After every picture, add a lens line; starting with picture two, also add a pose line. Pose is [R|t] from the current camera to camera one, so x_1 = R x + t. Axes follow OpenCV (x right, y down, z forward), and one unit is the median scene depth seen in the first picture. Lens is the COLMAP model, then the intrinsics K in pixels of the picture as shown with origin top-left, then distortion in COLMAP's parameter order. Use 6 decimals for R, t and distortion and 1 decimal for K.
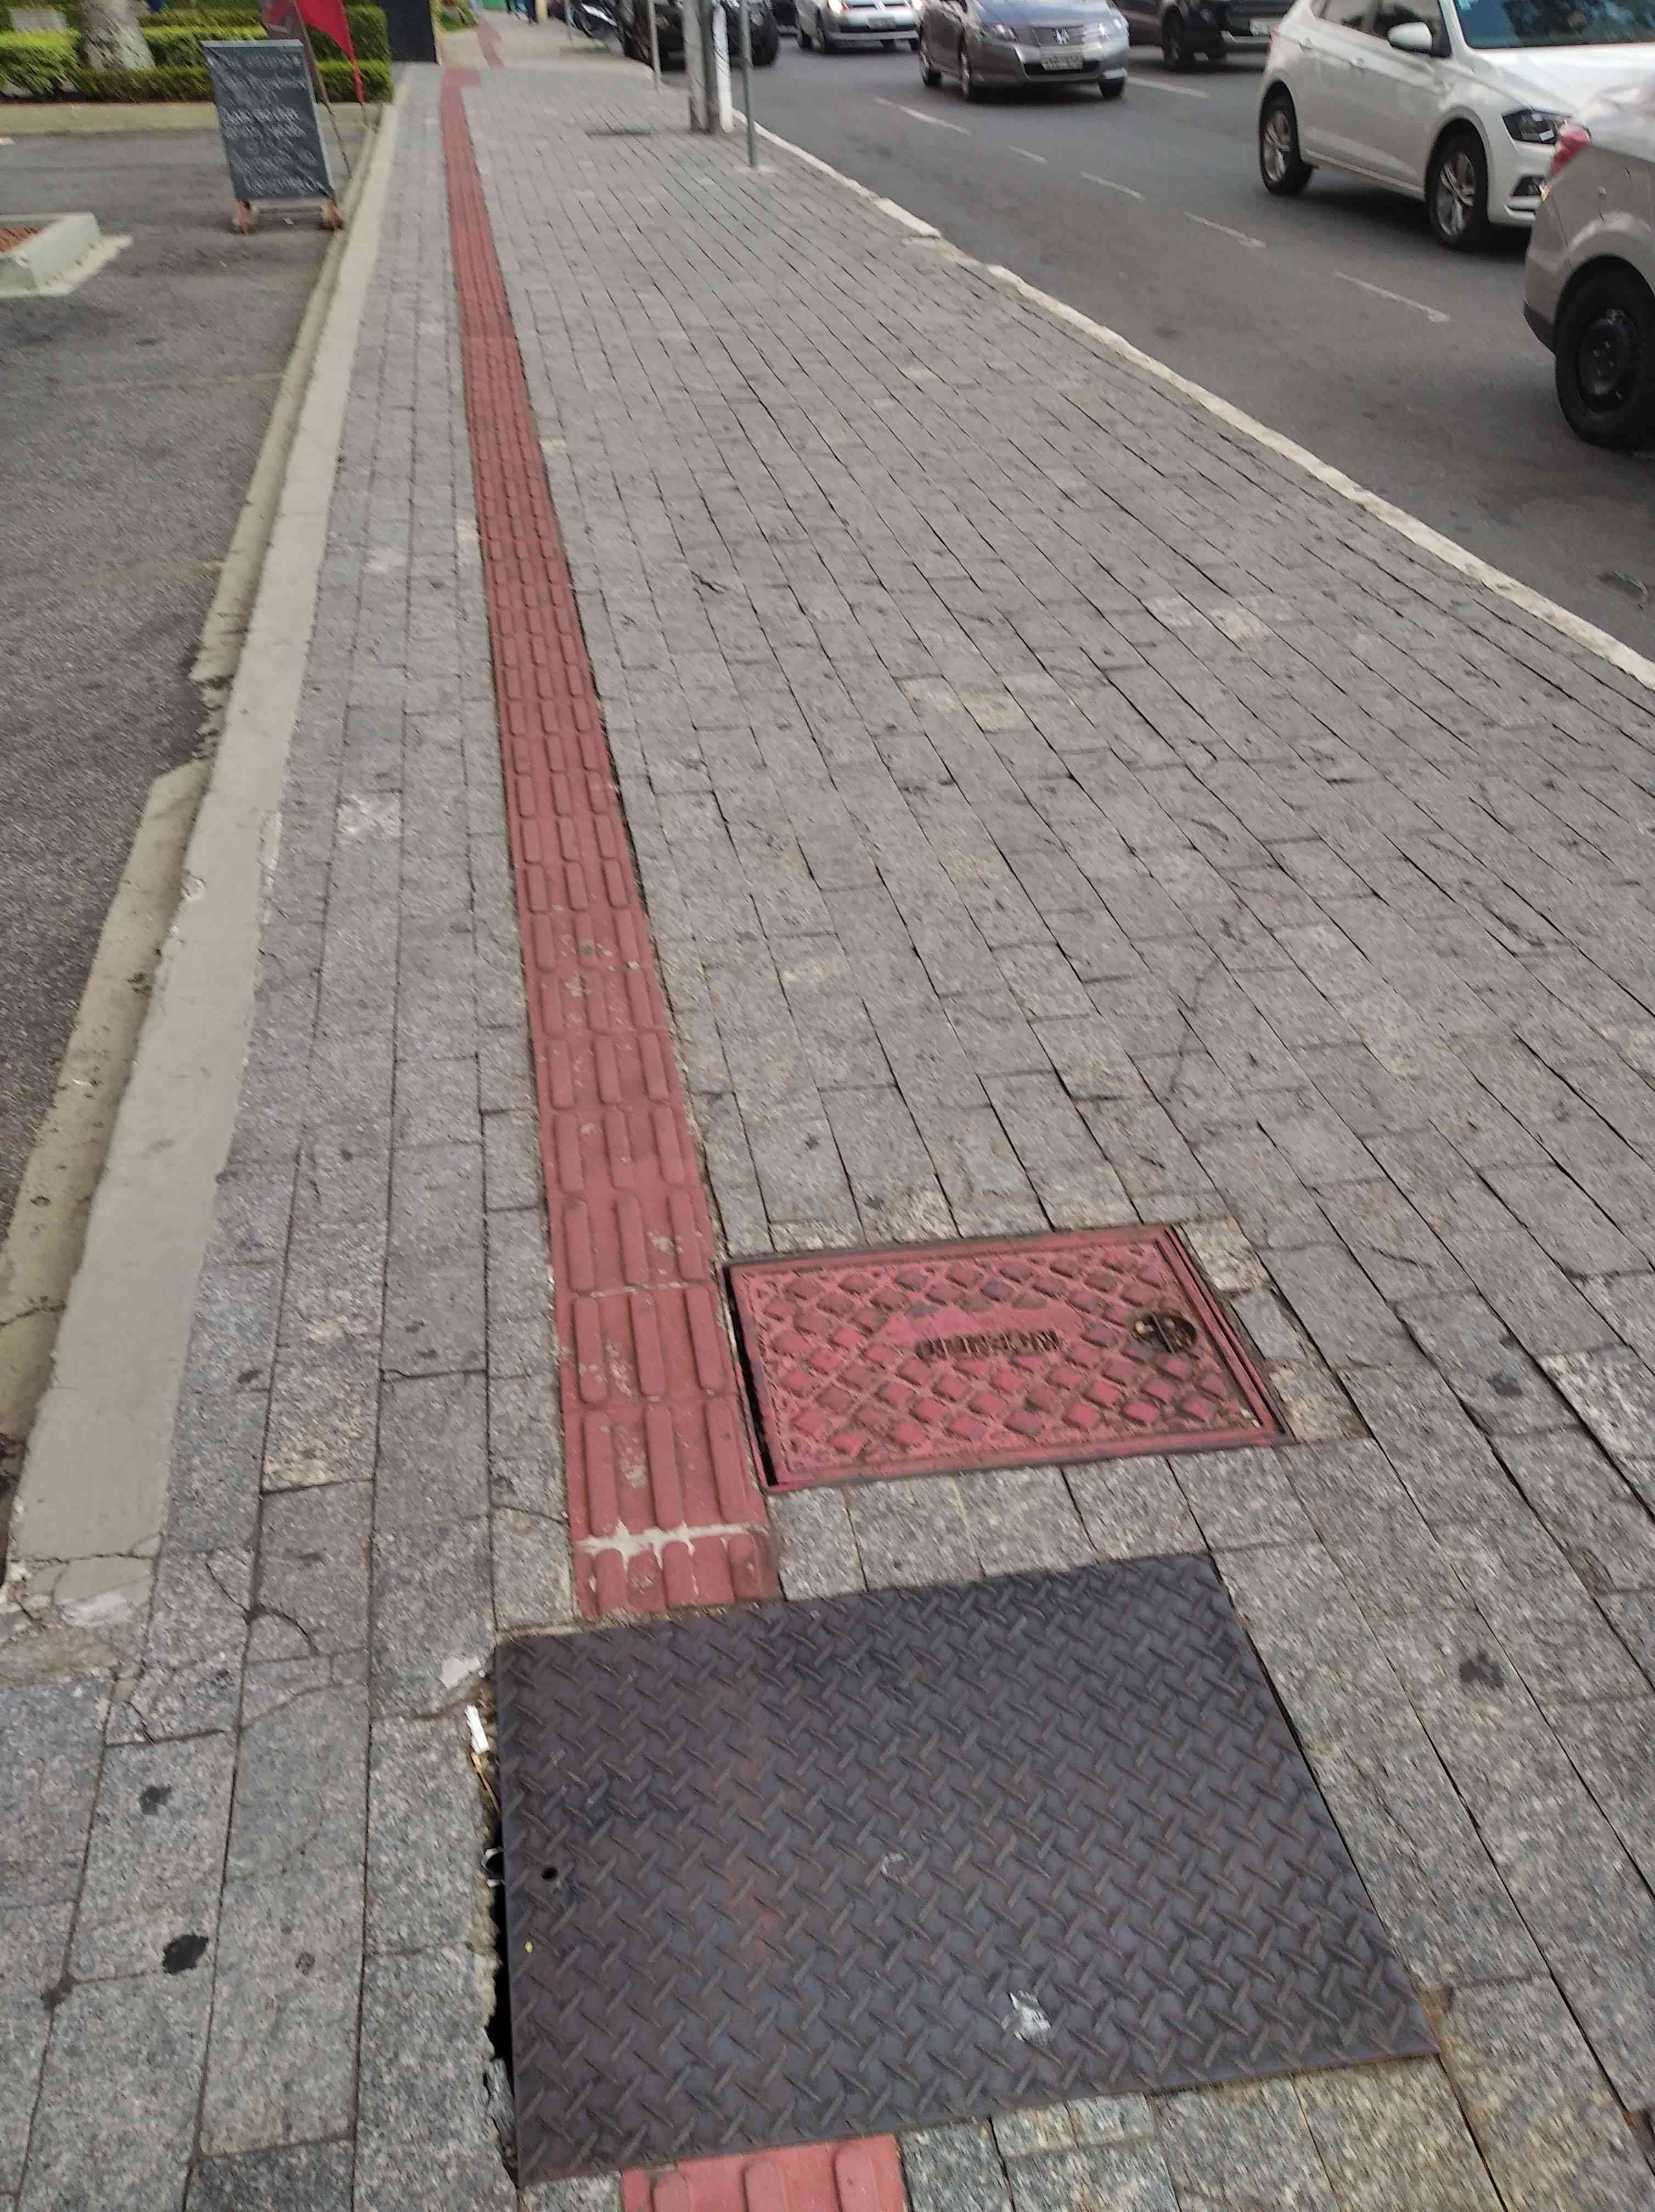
lens RADIAL K [[1774.3, 0, 832.7], [0, 1774.3, 1112.4], [0, 0, 1]] dist [0.053791, -0.134283]
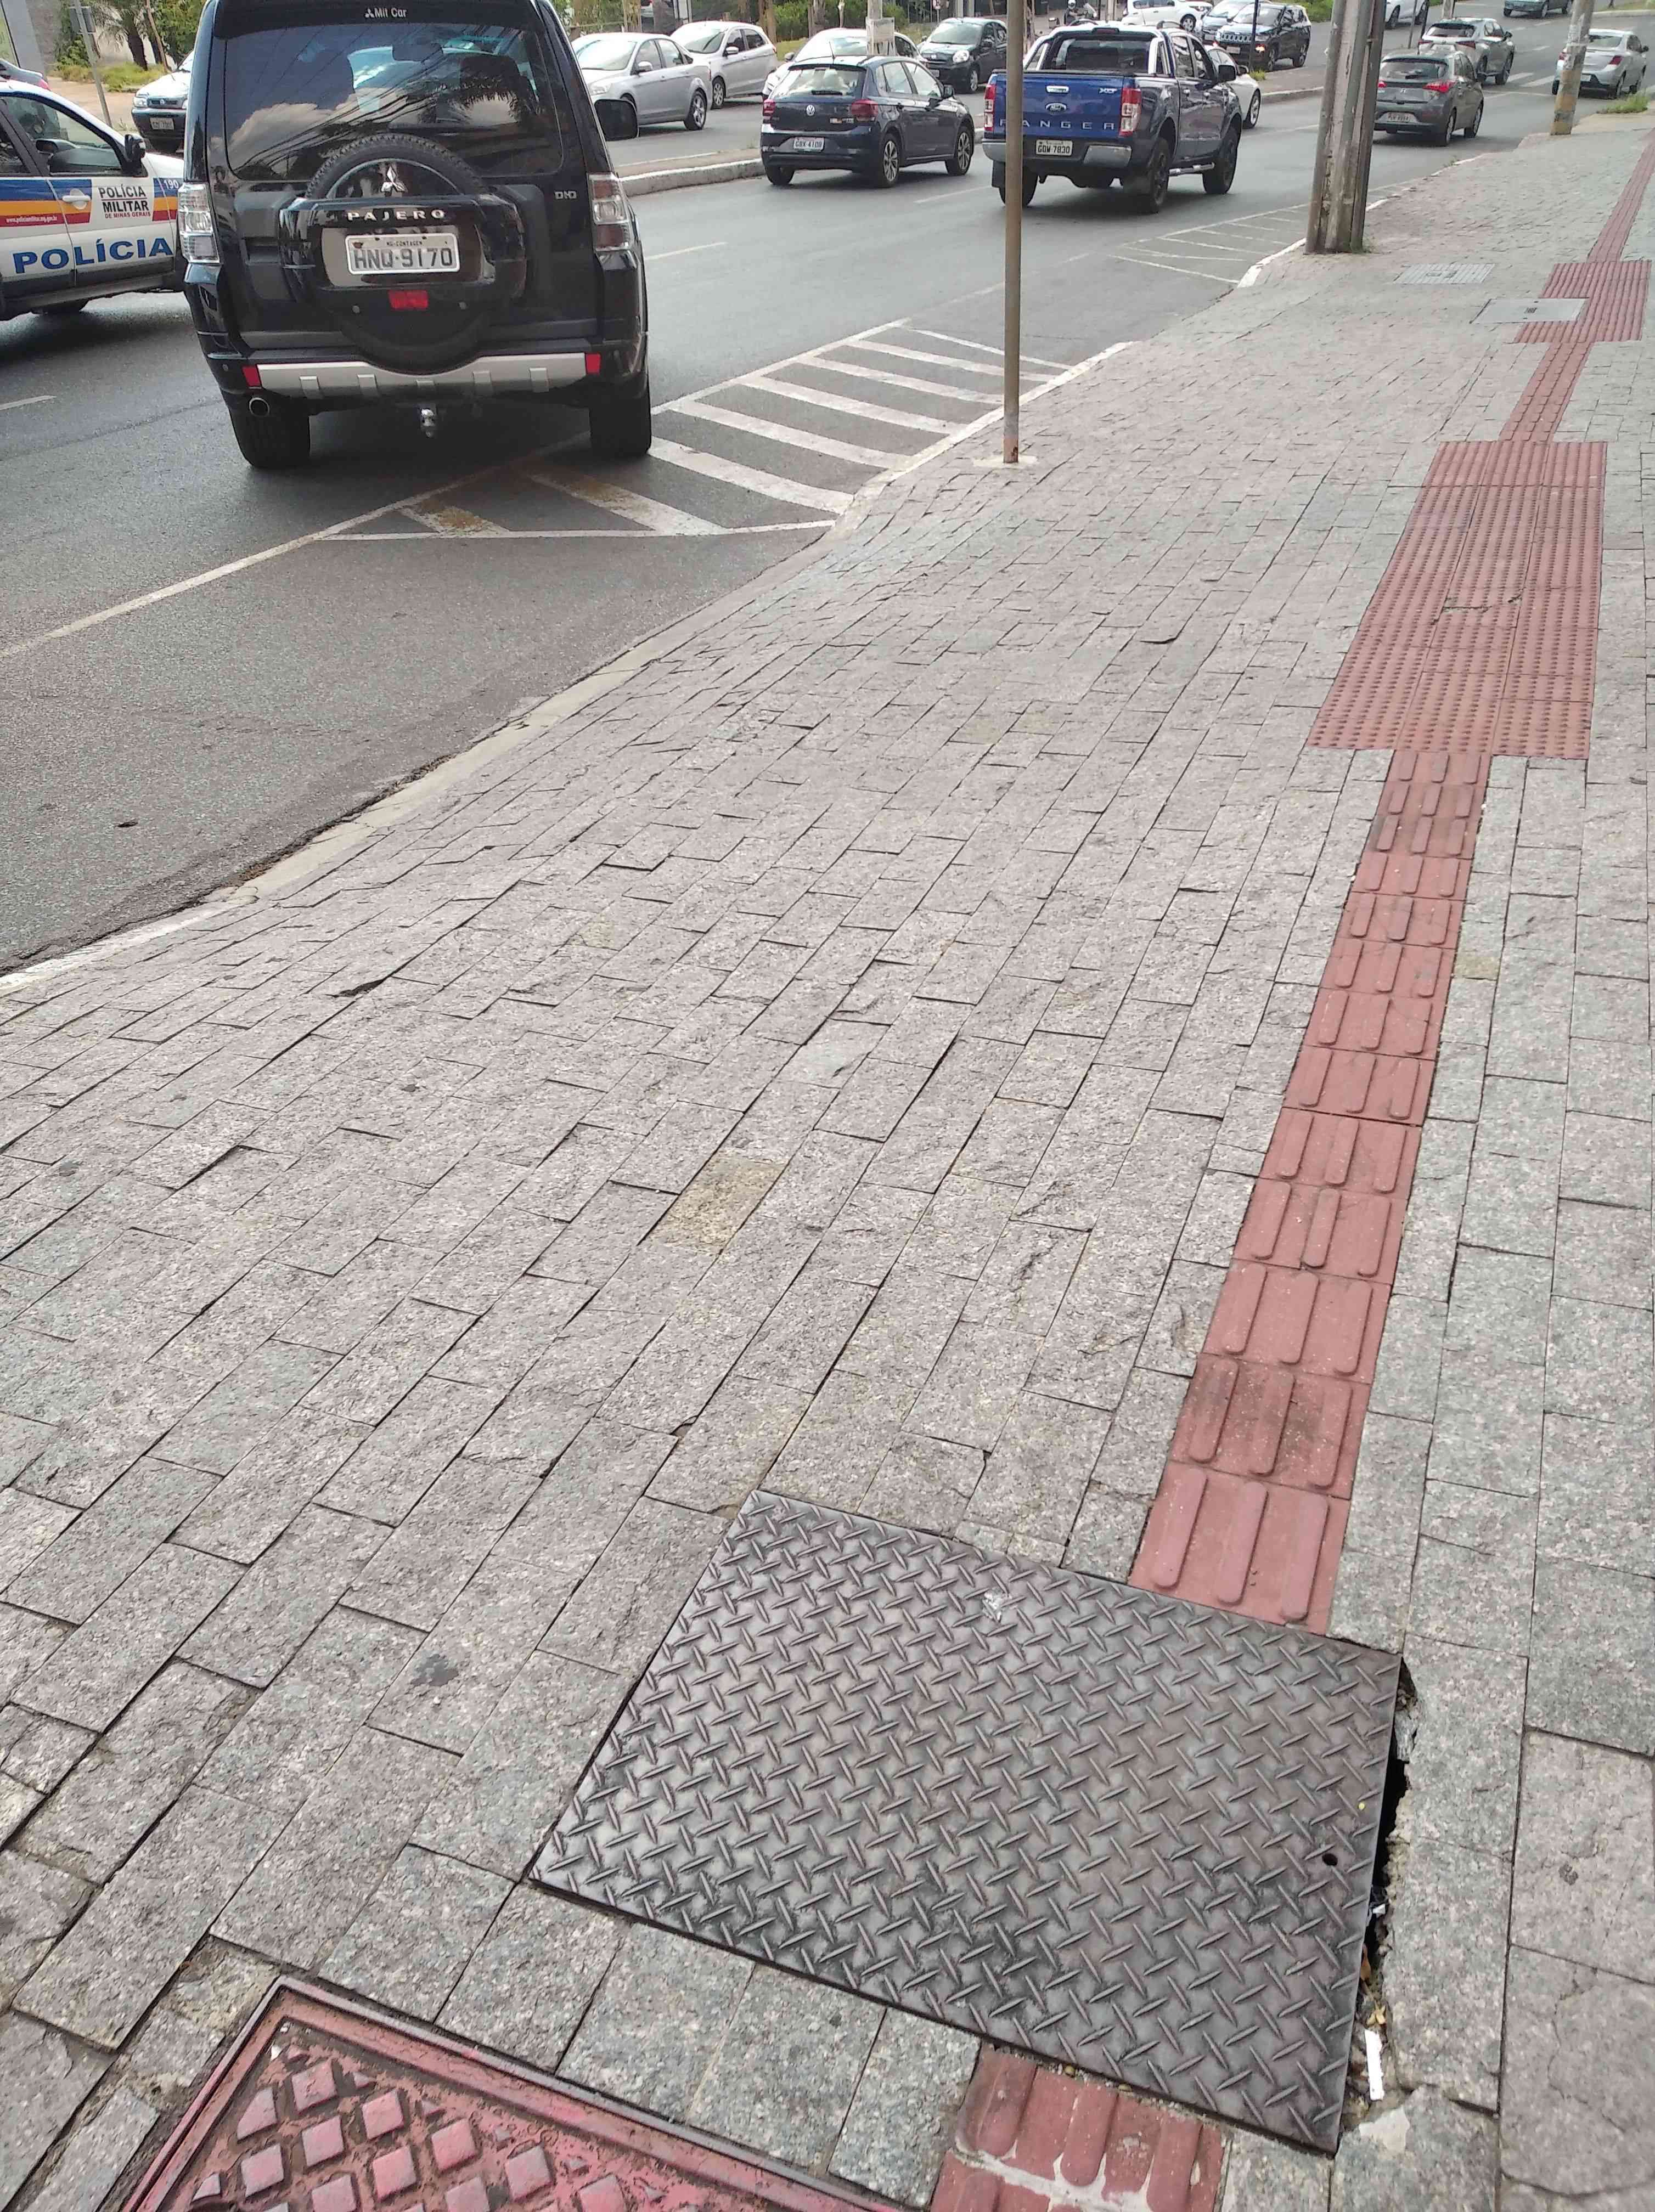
lens RADIAL K [[1774.3, 0, 832.7], [0, 1774.3, 1112.4], [0, 0, 1]] dist [0.053791, -0.134283]
pose [[-0.855758, -0.238370, 0.459192, -0.249277], [0.316087, 0.461764, 0.828772, -0.645432], [-0.409593, 0.854373, -0.319812, 0.944468]]
